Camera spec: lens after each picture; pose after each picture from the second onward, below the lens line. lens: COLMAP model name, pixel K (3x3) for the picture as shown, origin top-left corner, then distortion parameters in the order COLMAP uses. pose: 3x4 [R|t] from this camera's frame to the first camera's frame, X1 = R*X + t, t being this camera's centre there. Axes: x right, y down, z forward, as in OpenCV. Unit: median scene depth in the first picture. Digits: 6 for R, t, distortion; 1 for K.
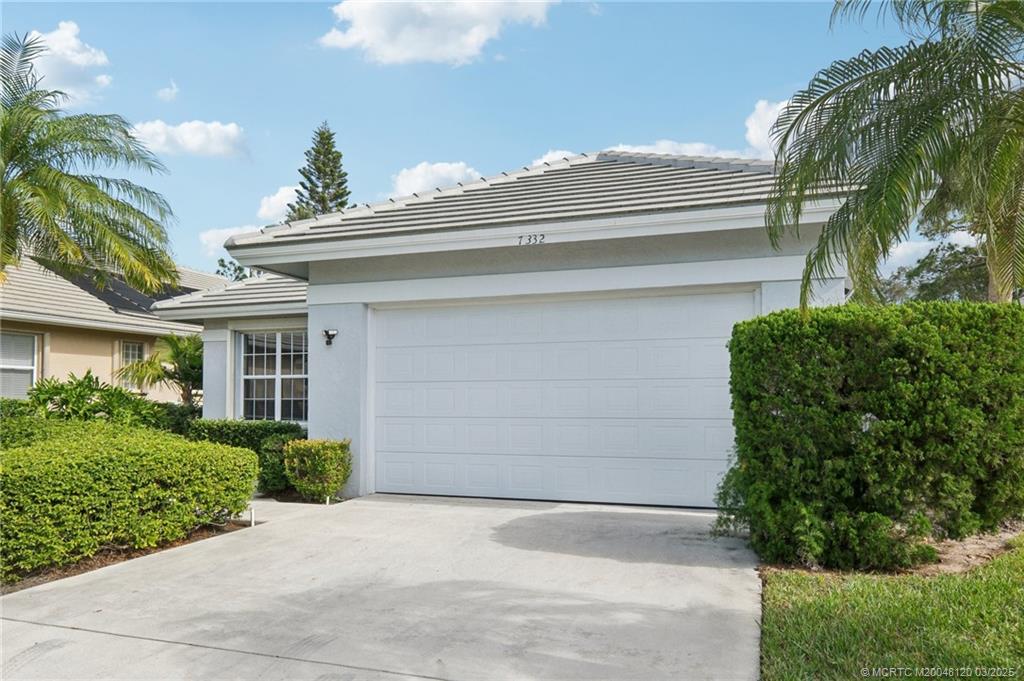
lens RADIAL K [[716.5, 0, 484.3], [0, 716.5, 404.6], [0, 0, 1]] dist [0.007016, 0.001172]
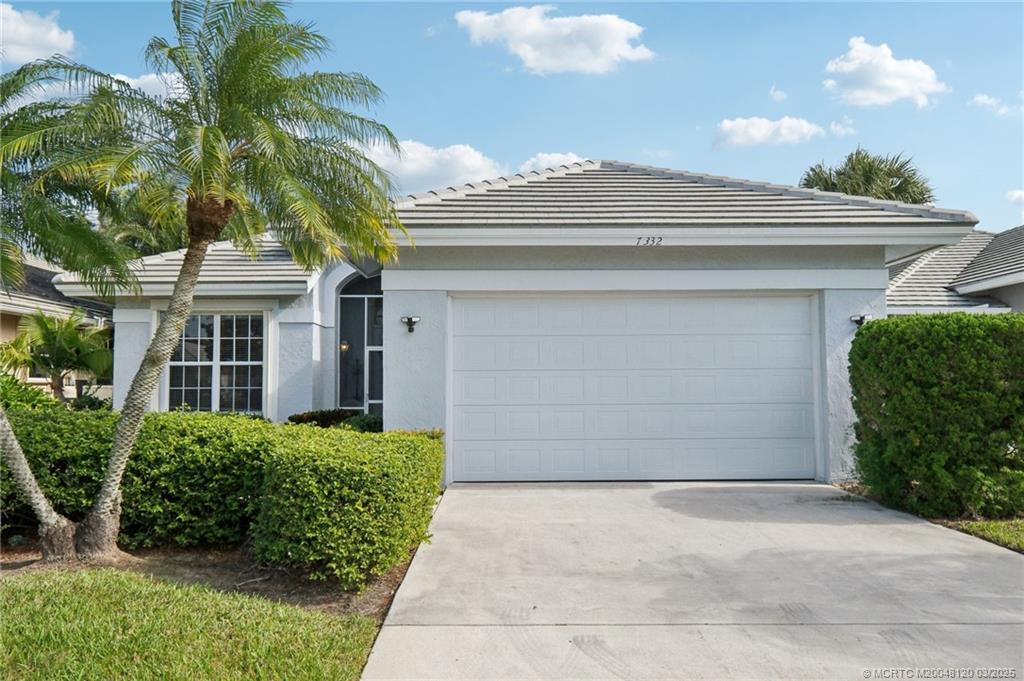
lens RADIAL K [[716.5, 0, 488.3], [0, 716.5, 371.7], [0, 0, 1]] dist [0.007016, 0.001172]
pose [[0.939241, 0.004228, 0.343233, -0.539482], [0.005918, 0.999576, -0.028509, -0.001367], [-0.343208, 0.028808, 0.938818, 0.063143]]
